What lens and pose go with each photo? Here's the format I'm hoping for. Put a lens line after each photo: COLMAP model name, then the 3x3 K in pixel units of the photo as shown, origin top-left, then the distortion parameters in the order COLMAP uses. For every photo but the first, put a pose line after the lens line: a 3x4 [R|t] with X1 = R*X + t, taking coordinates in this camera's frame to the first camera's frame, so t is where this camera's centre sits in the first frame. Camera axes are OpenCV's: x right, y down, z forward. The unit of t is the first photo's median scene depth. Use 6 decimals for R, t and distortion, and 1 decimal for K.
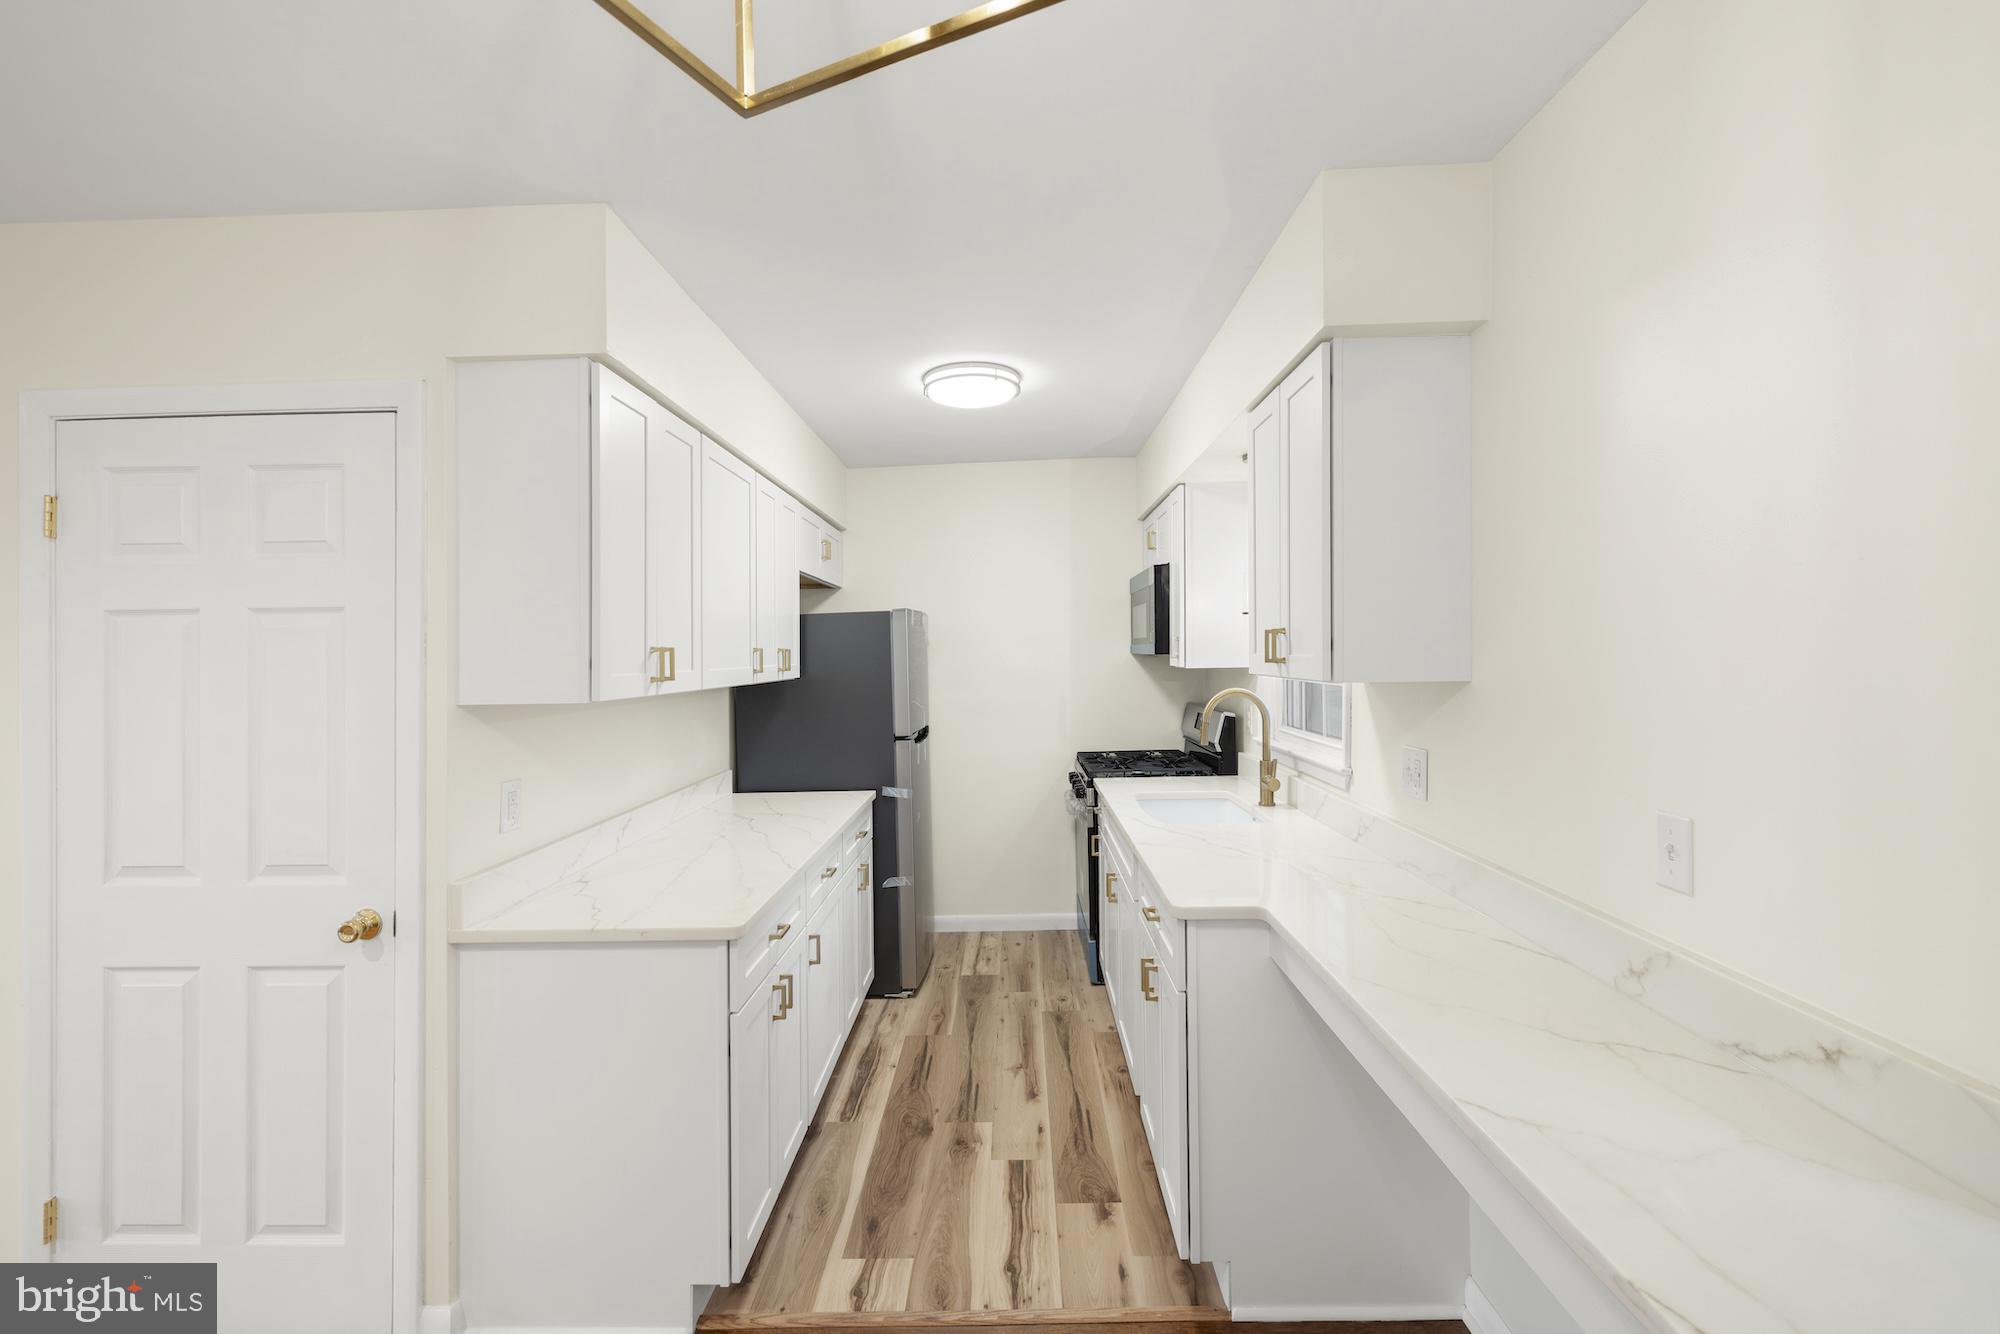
lens RADIAL K [[848.0, 0, 989.9], [0, 848.0, 651.1], [0, 0, 1]] dist [-0.001326, 0.002202]
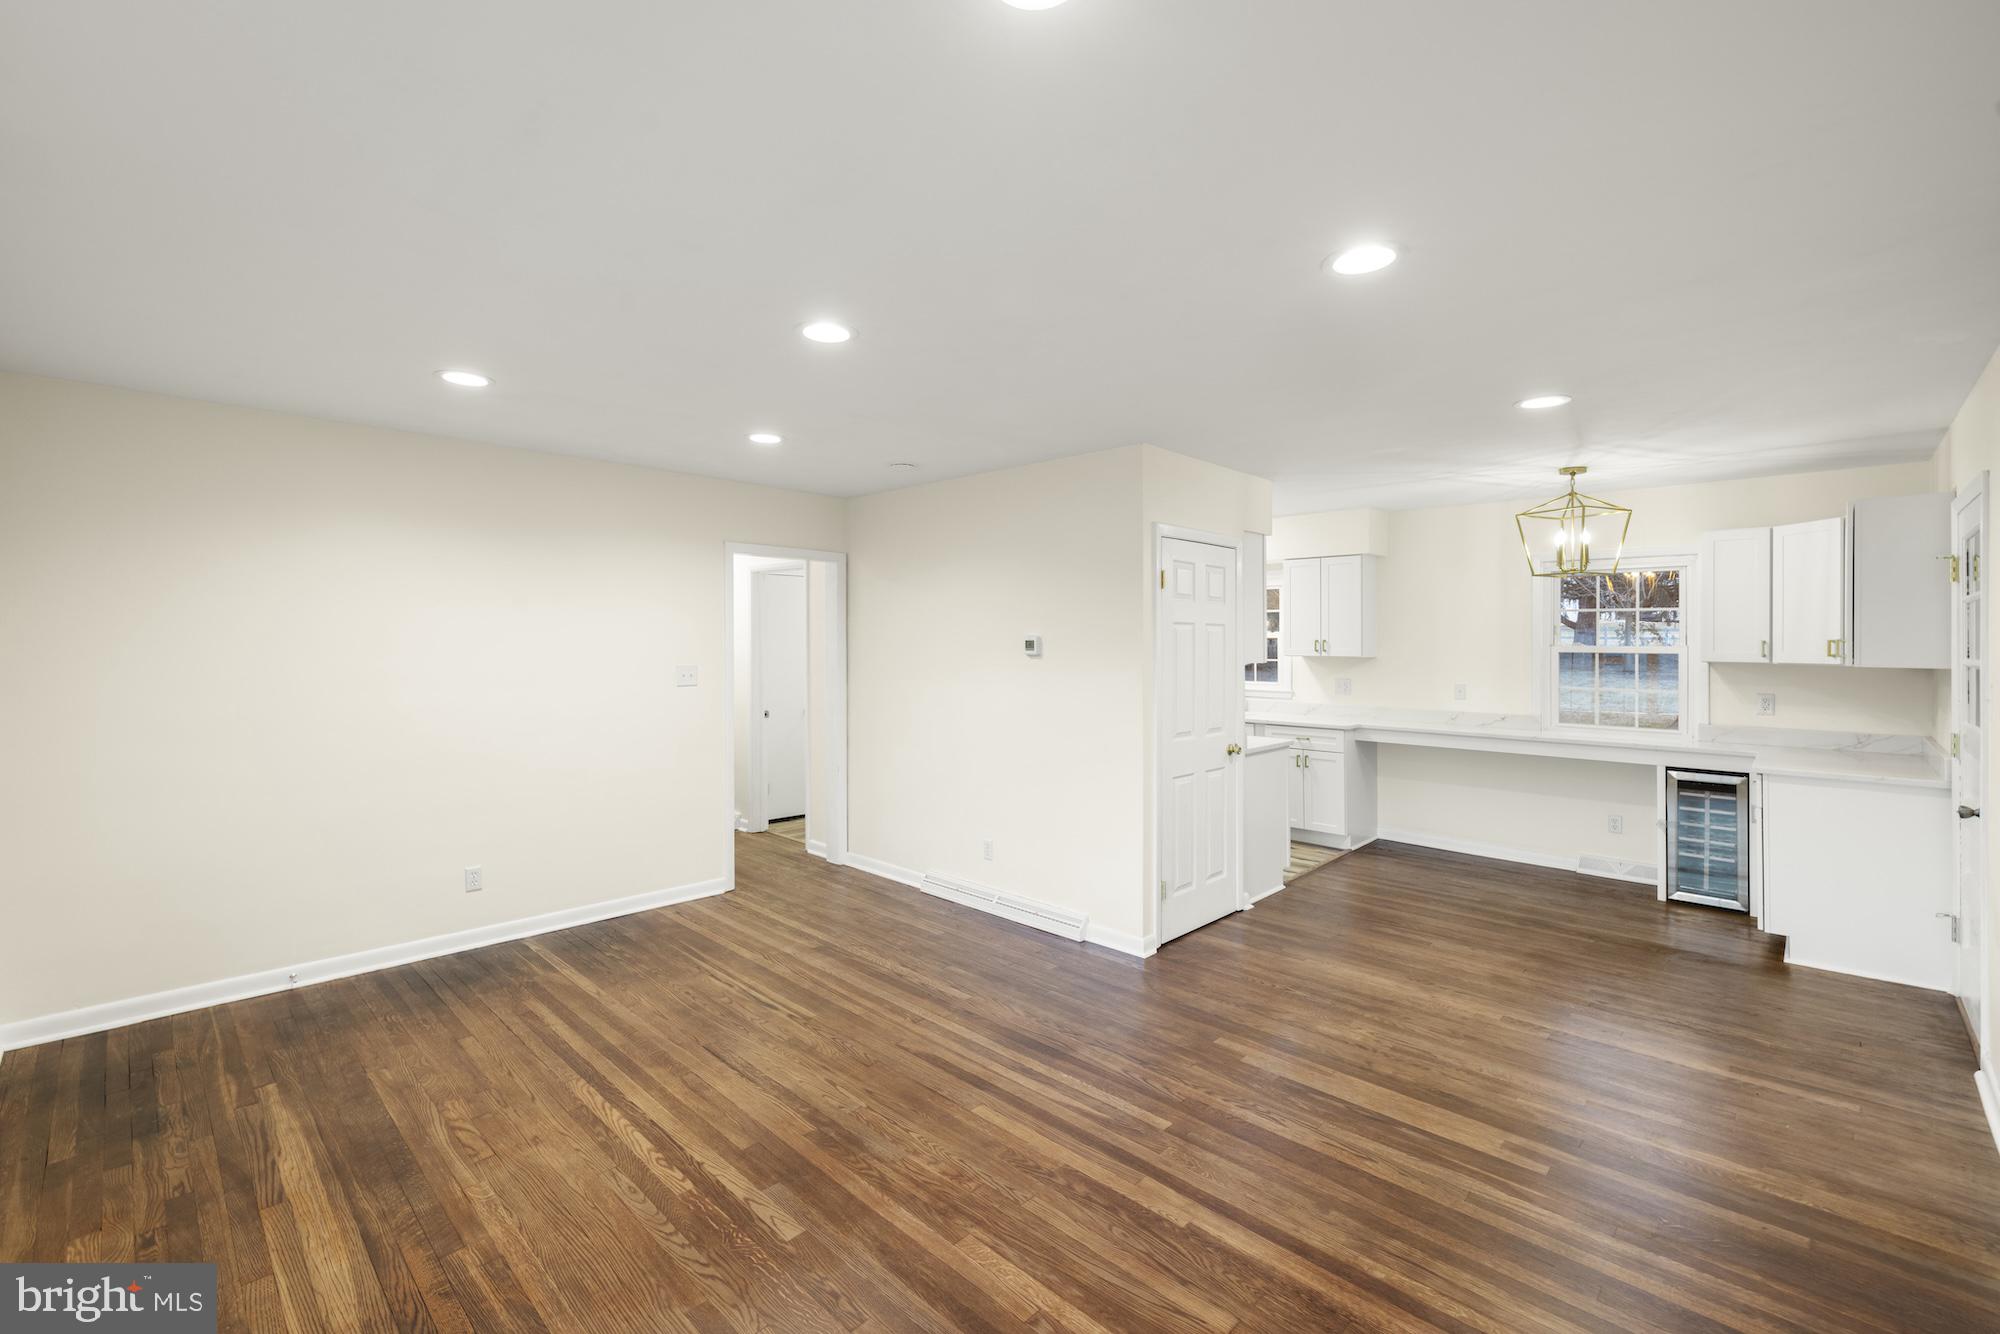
lens RADIAL K [[848.0, 0, 1005.0], [0, 848.0, 639.8], [0, 0, 1]] dist [-0.001326, 0.002202]
pose [[0.667885, 0.022287, 0.743931, -2.679798], [-0.018995, 0.999736, -0.012897, 0.033479], [-0.744022, -0.005517, 0.668132, -0.169519]]
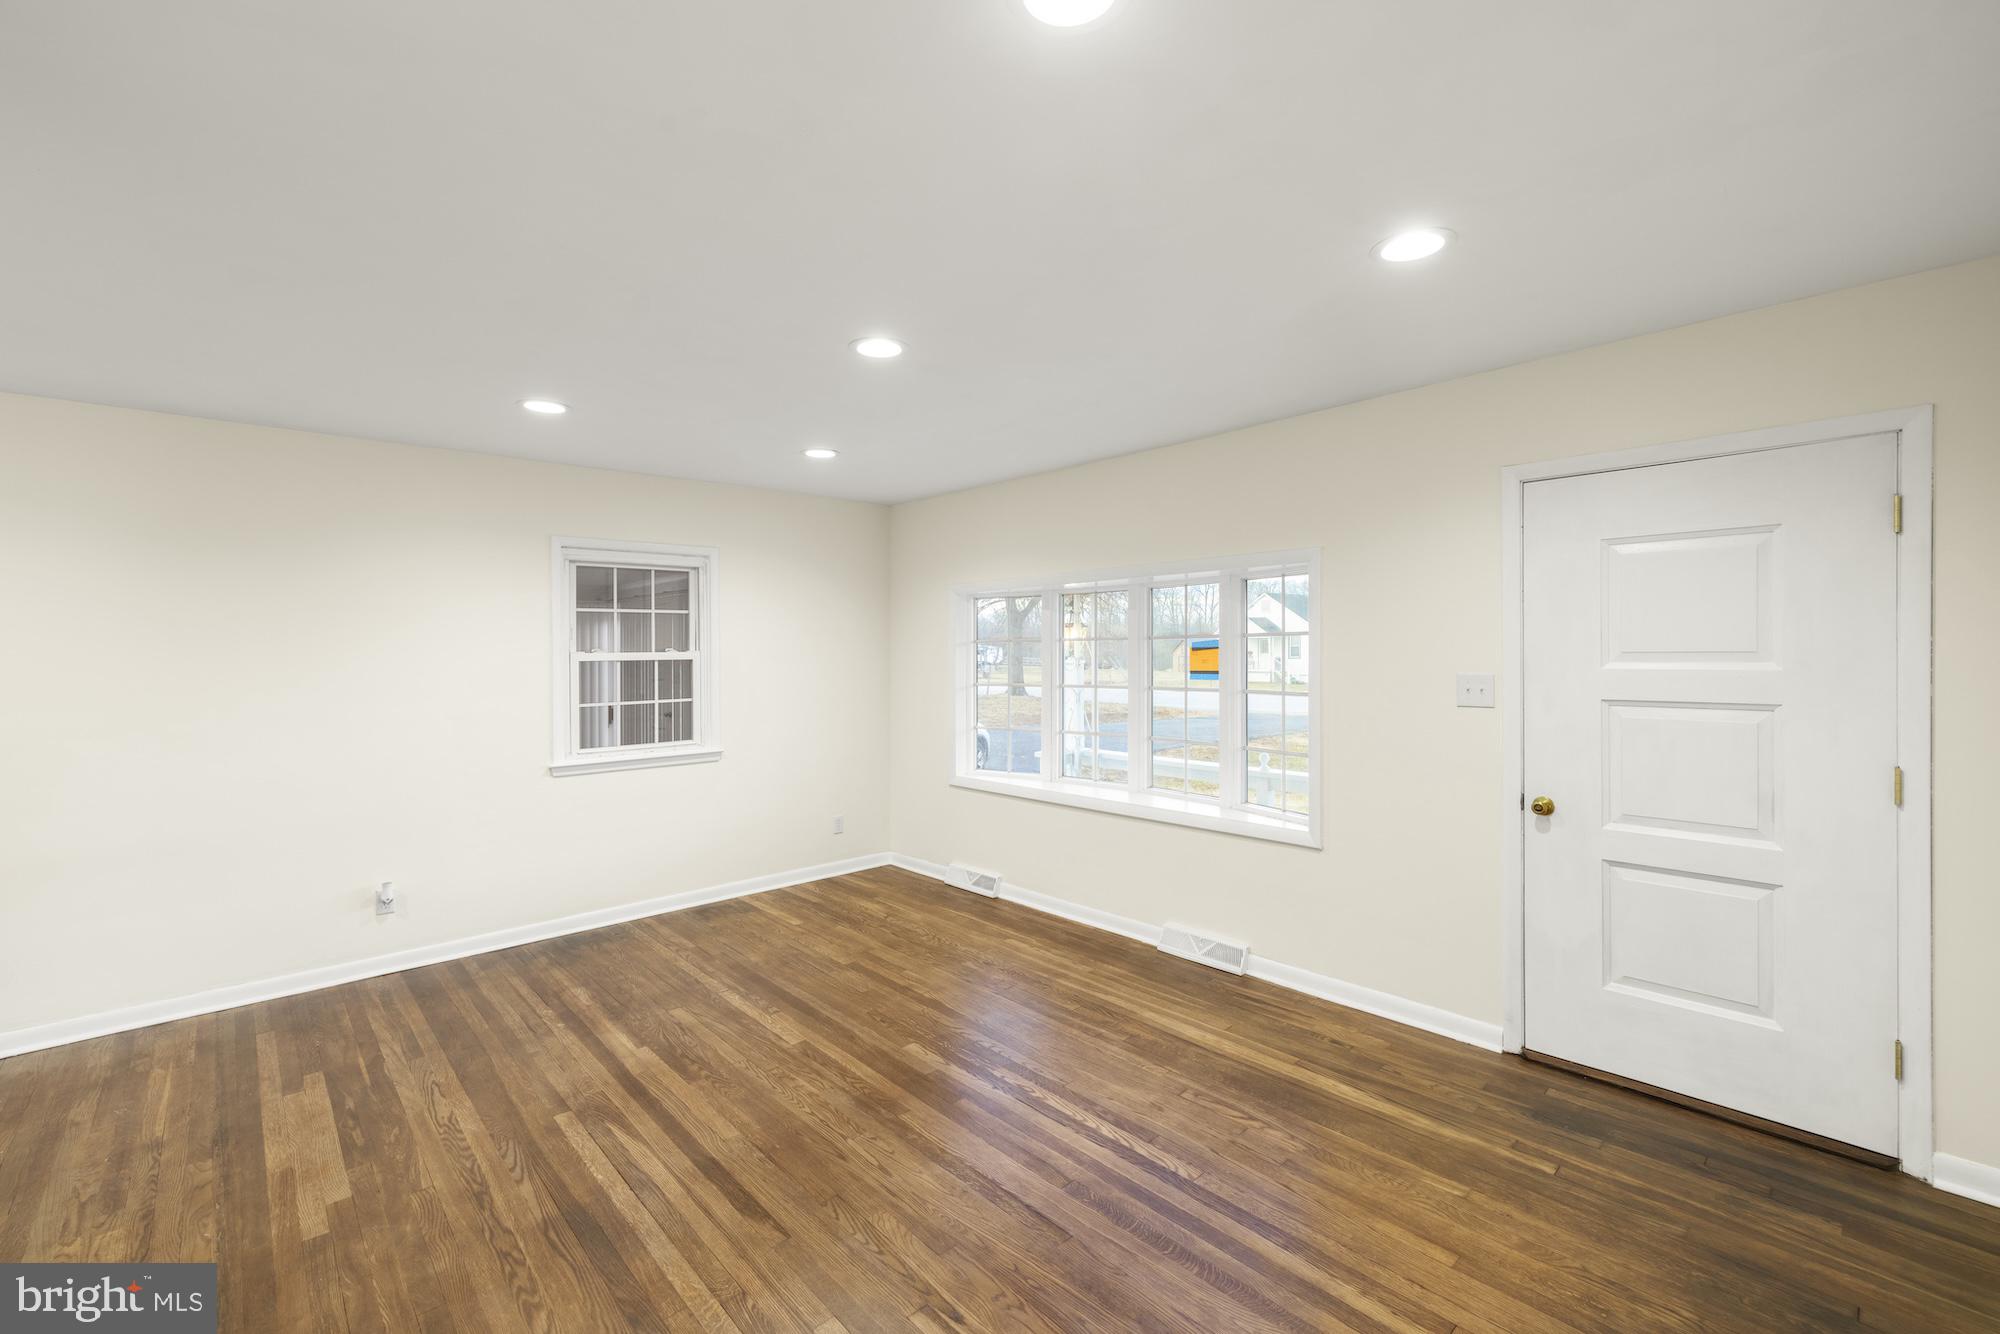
lens RADIAL K [[848.0, 0, 1000.5], [0, 848.0, 662.7], [0, 0, 1]] dist [-0.001326, 0.002202]
pose [[-0.716169, 0.037537, -0.696917, -1.185919], [0.026147, 0.999295, 0.026955, 0.026389], [0.697437, 0.001082, -0.716645, 1.861184]]
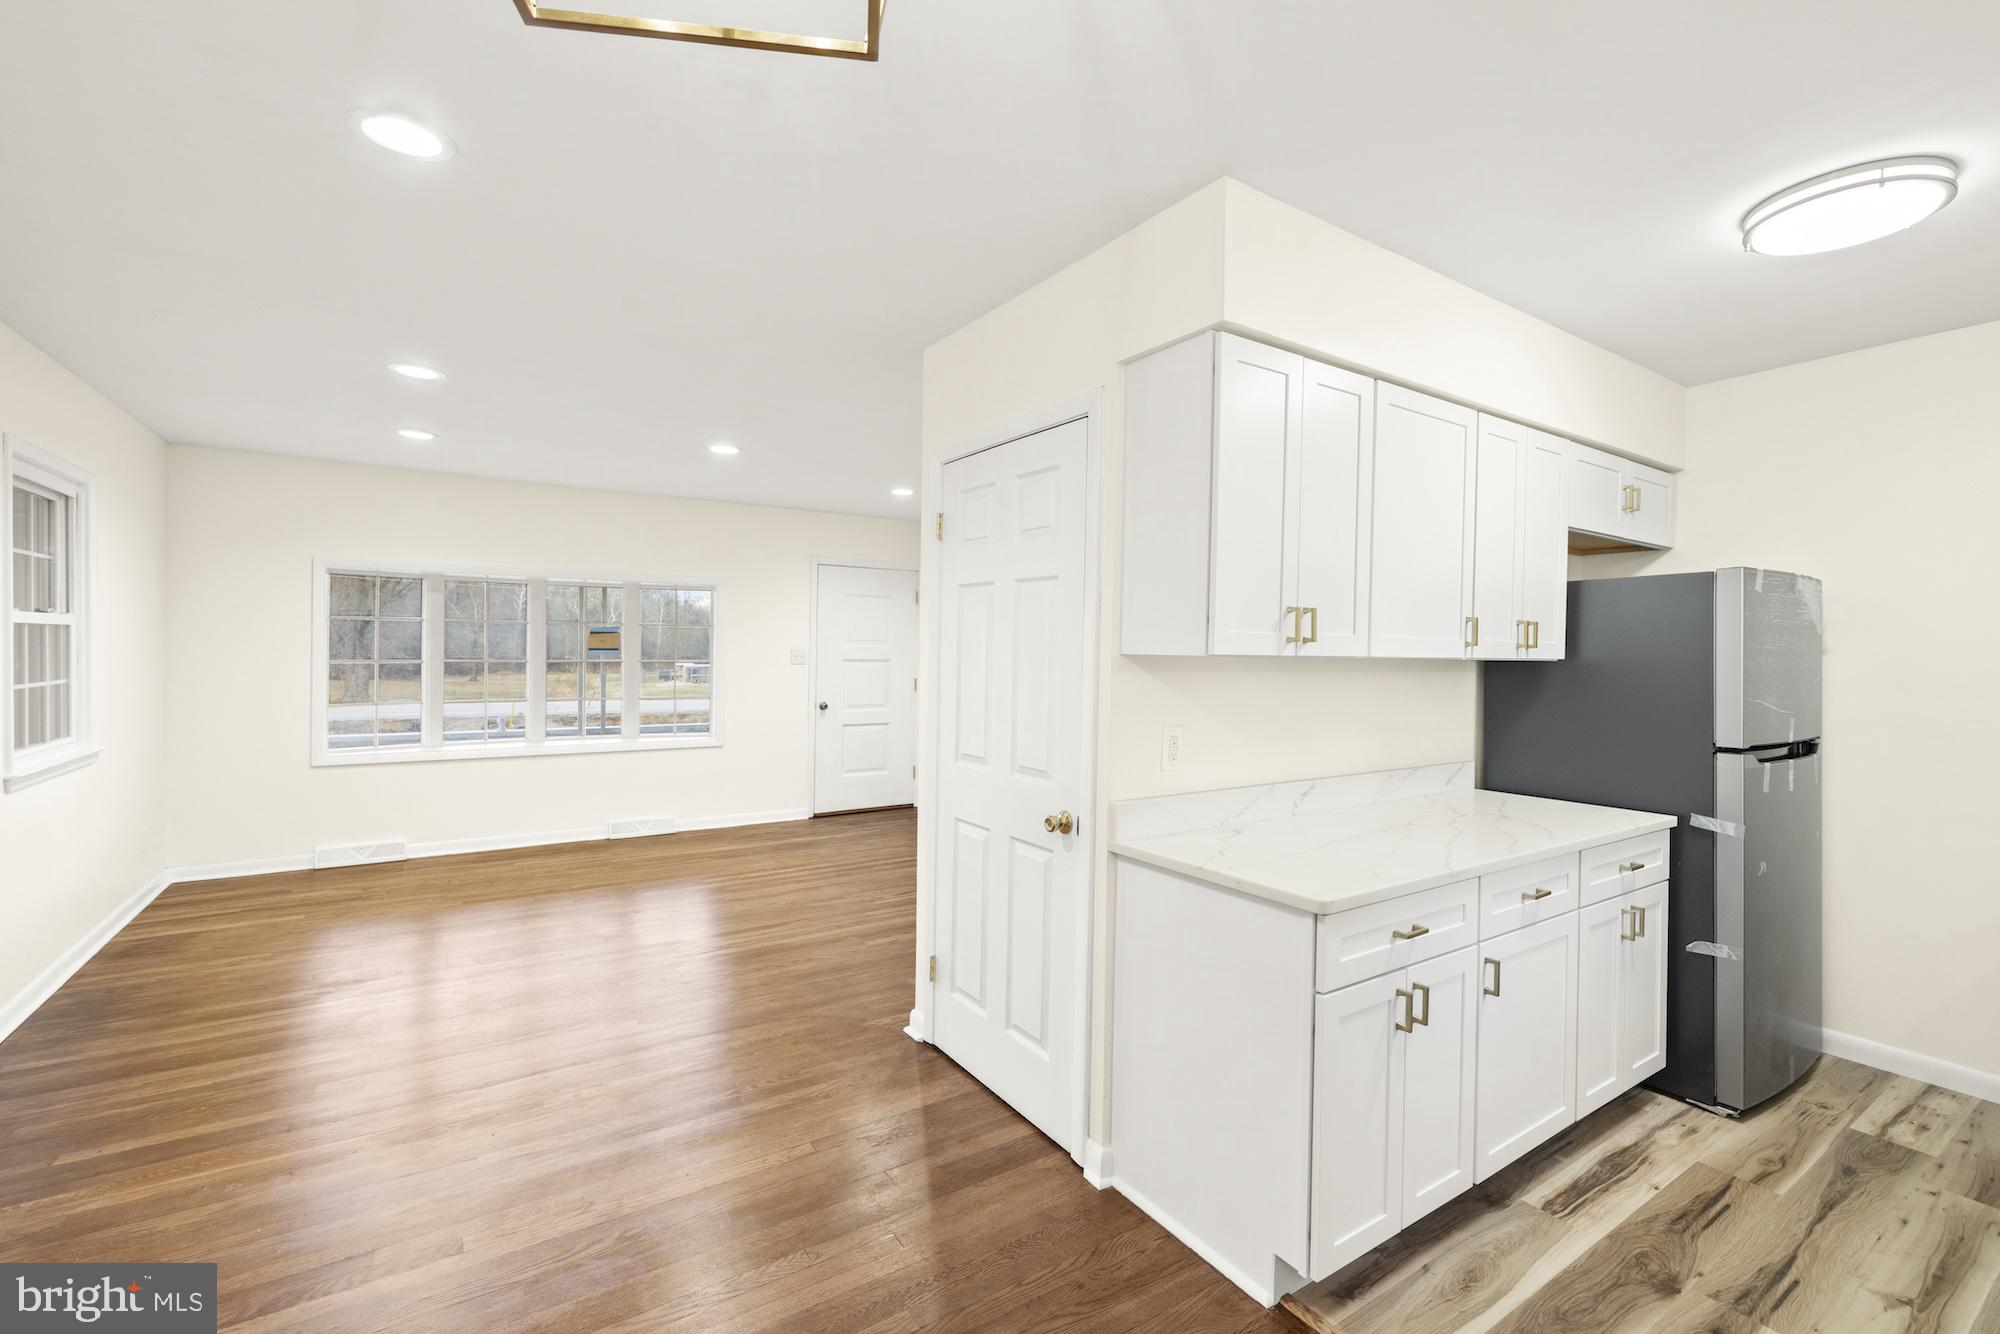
lens RADIAL K [[848.0, 0, 974.3], [0, 848.0, 653.1], [0, 0, 1]] dist [-0.001326, 0.002202]
pose [[0.566951, 0.030672, -0.823181, 0.206147], [-0.023556, 0.999502, 0.021019, 0.036699], [0.823415, 0.007474, 0.567391, 0.134826]]
